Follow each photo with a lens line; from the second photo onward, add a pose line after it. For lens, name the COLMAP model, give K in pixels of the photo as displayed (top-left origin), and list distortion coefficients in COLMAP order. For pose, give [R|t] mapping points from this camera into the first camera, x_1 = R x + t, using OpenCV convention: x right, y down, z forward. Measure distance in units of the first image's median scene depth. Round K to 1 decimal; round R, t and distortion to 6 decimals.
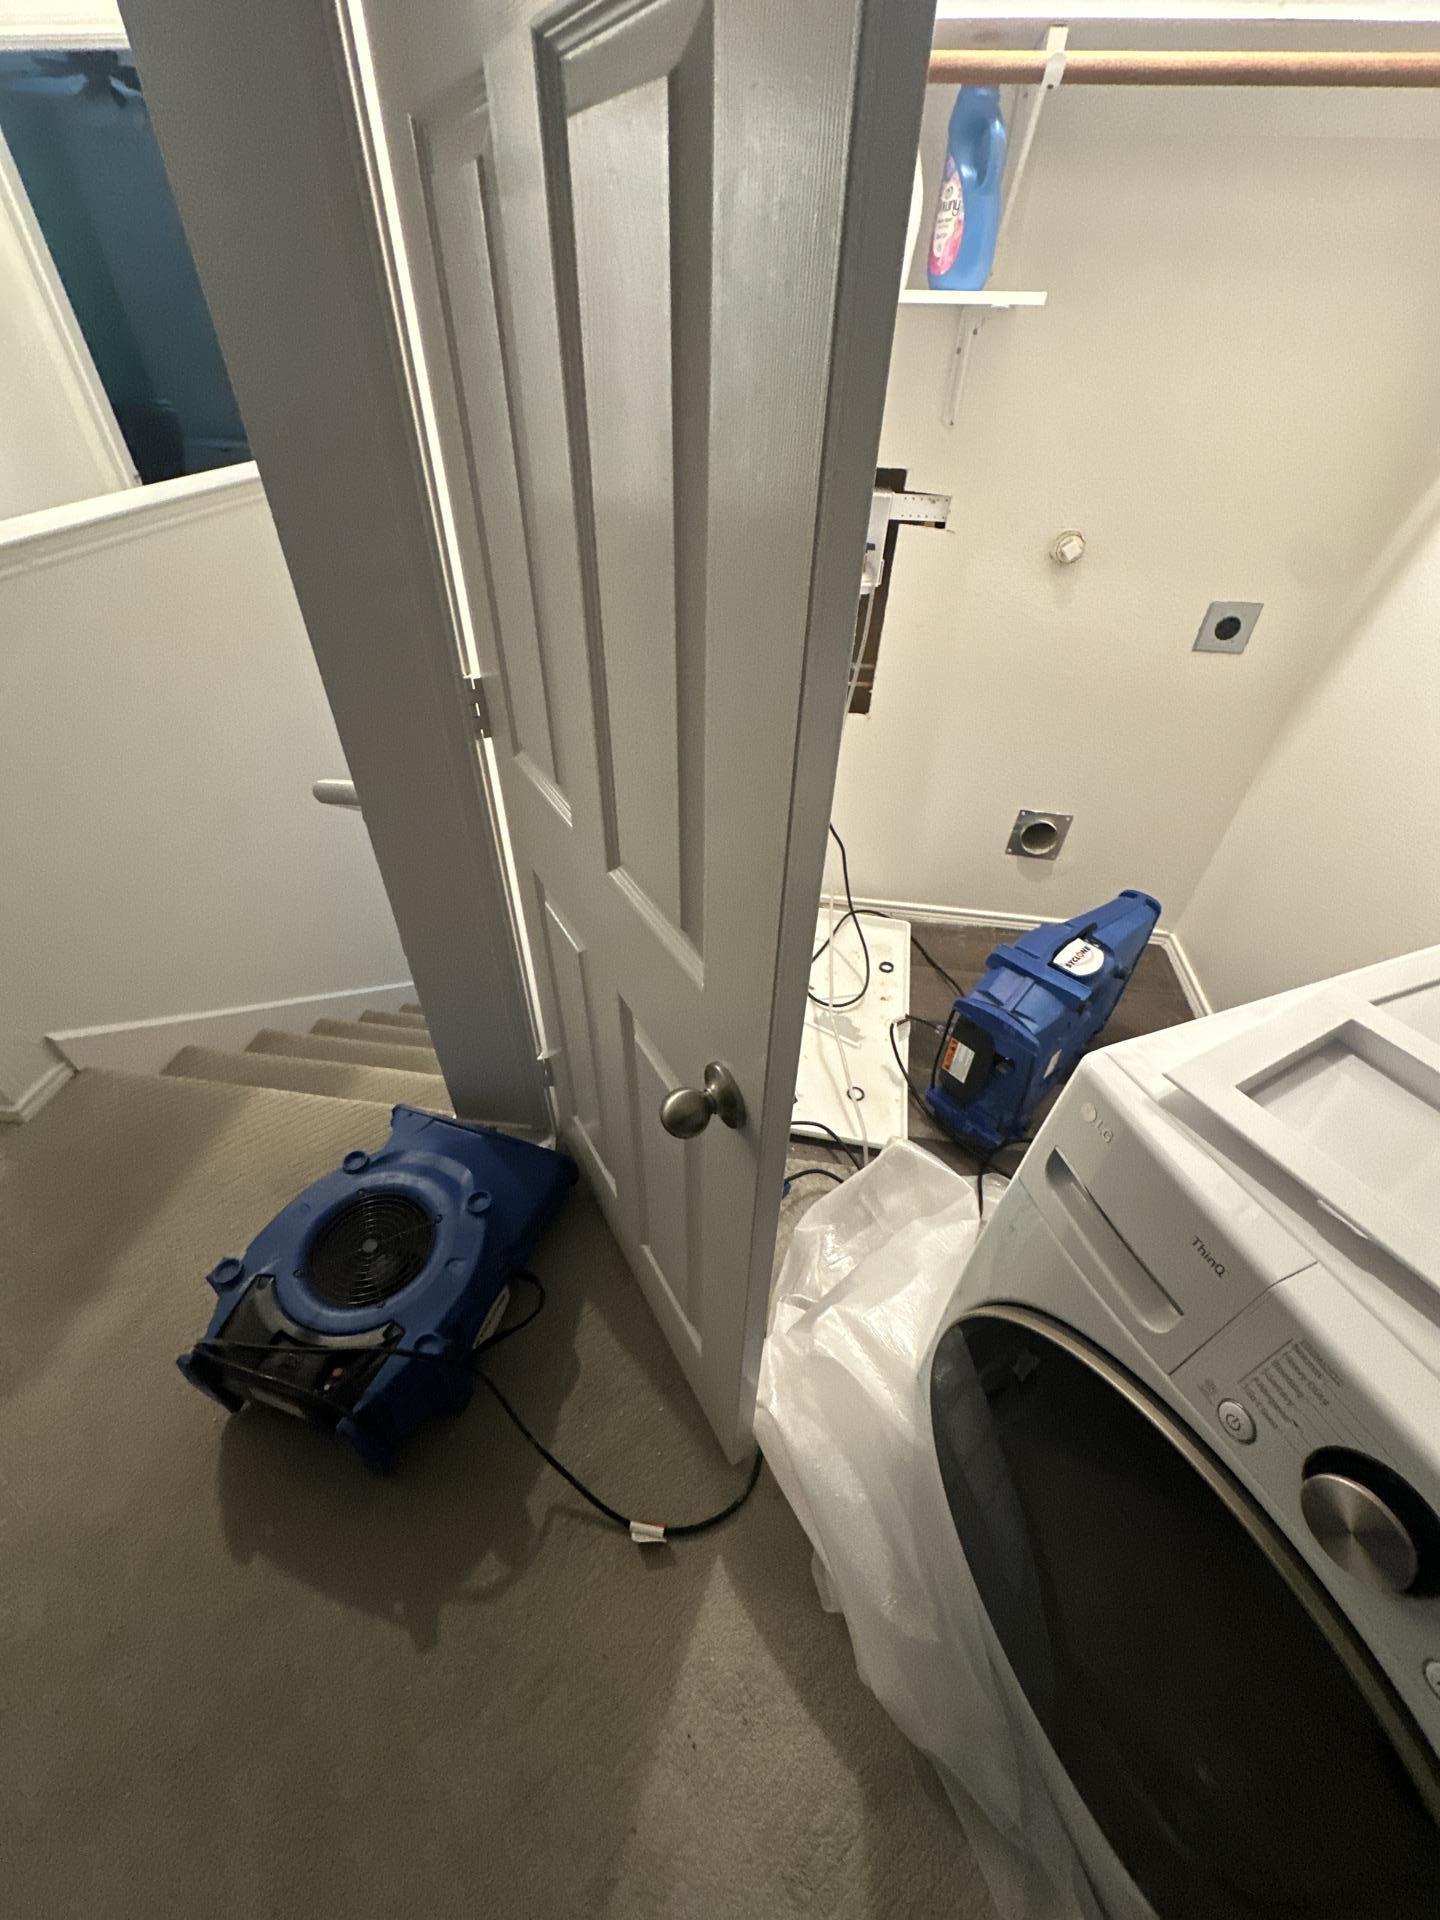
lens RADIAL K [[758.7, 0, 726.6], [0, 758.7, 936.3], [0, 0, 1]] dist [-0.000225, 0.000629]
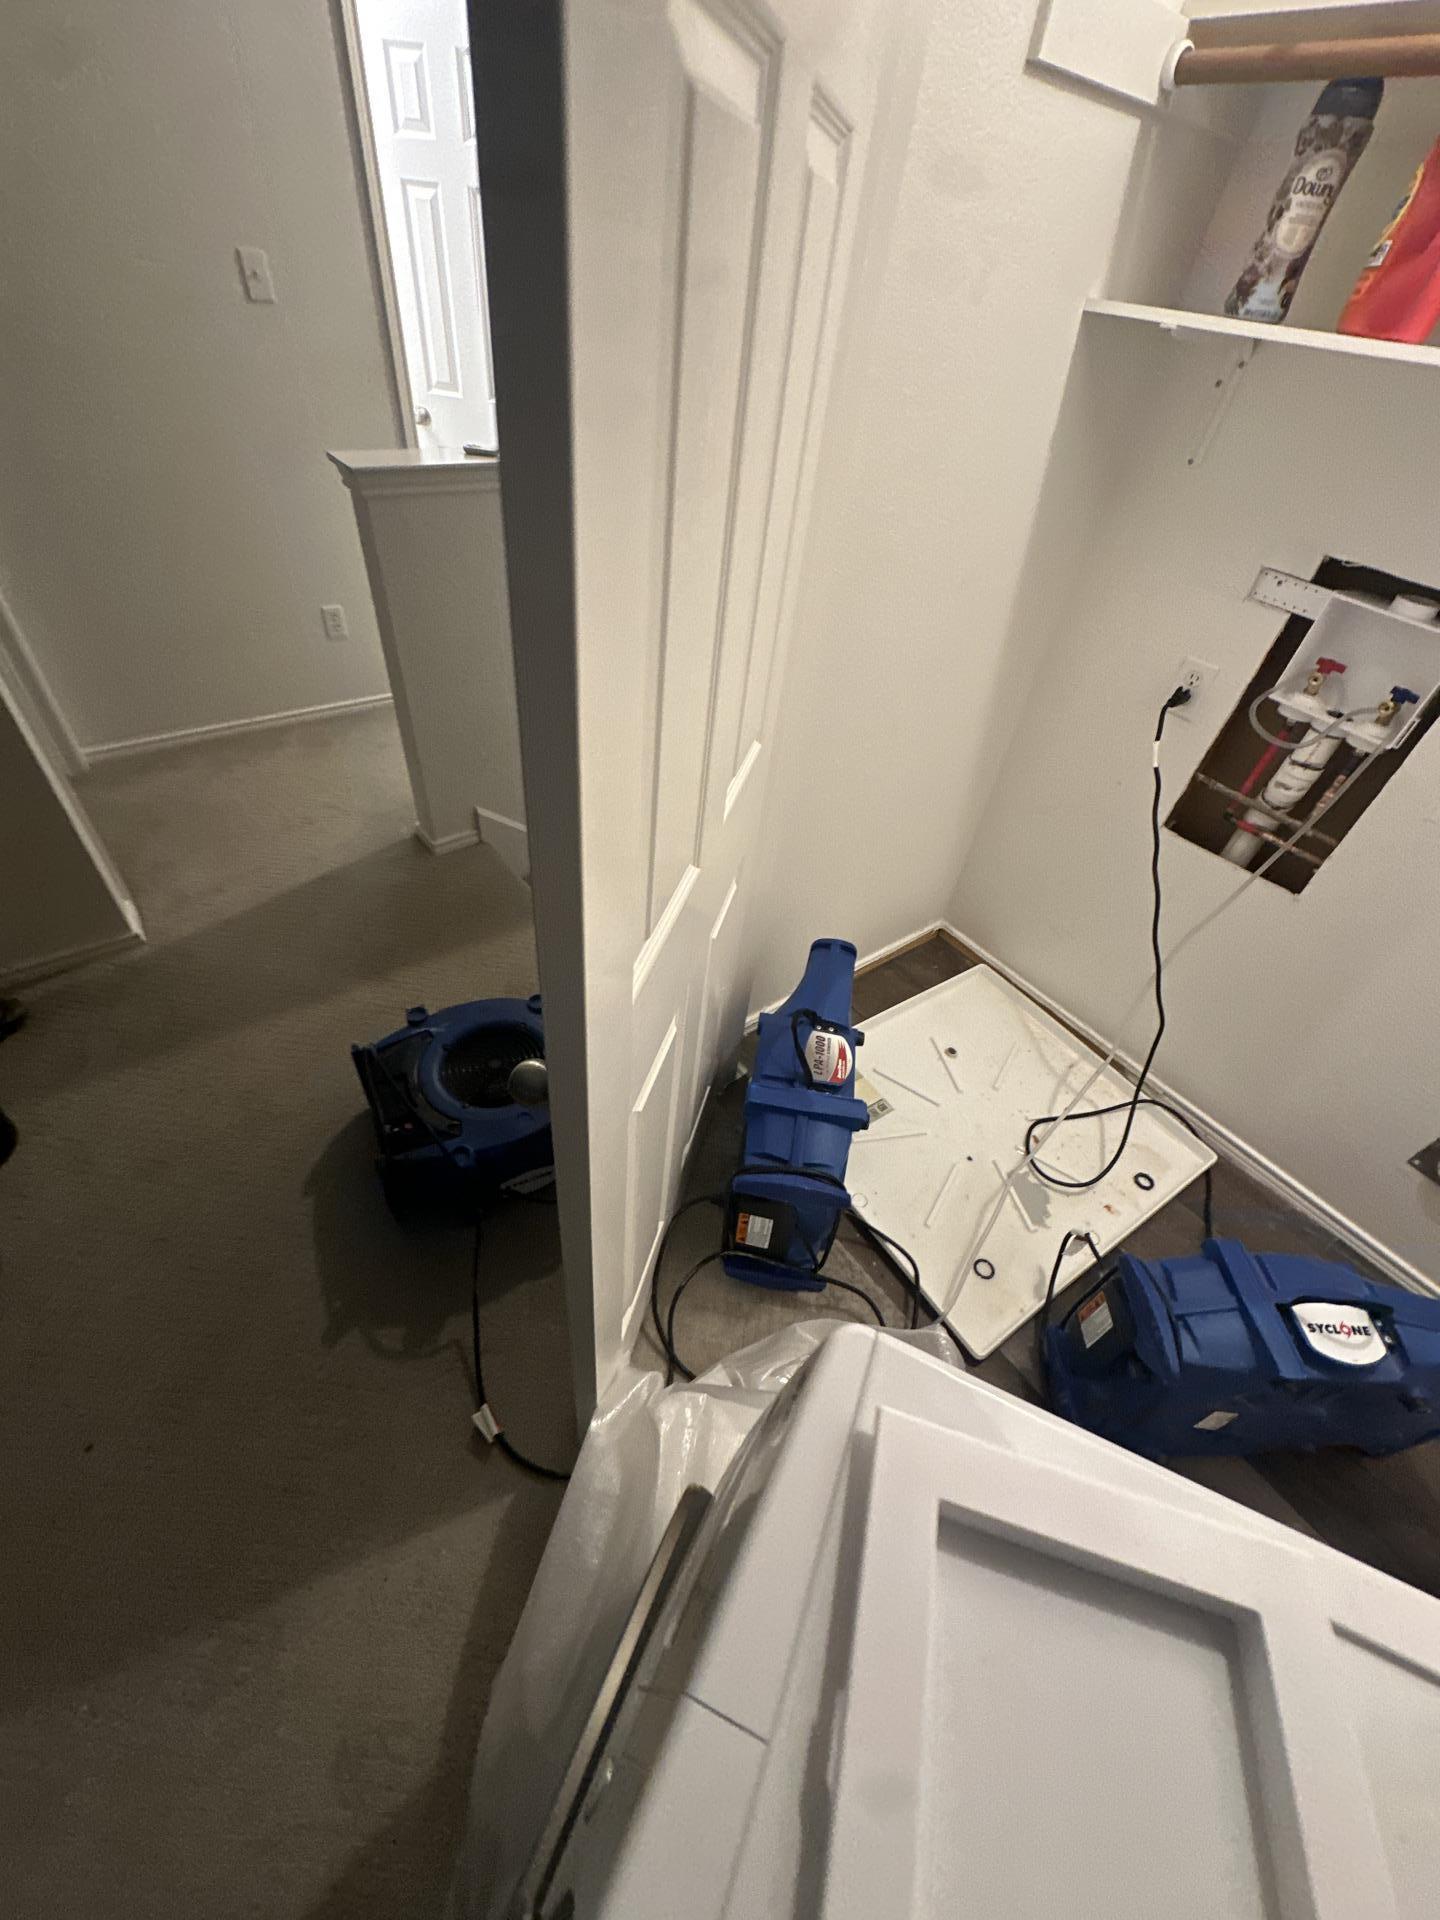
lens RADIAL K [[765.1, 0, 728.6], [0, 765.1, 942.4], [0, 0, 1]] dist [-0.001836, -0.000522]
pose [[0.714937, 0.504004, -0.484608, 0.242450], [-0.506496, 0.851132, 0.137970, -0.094432], [0.482003, 0.146812, 0.863782, 0.087679]]
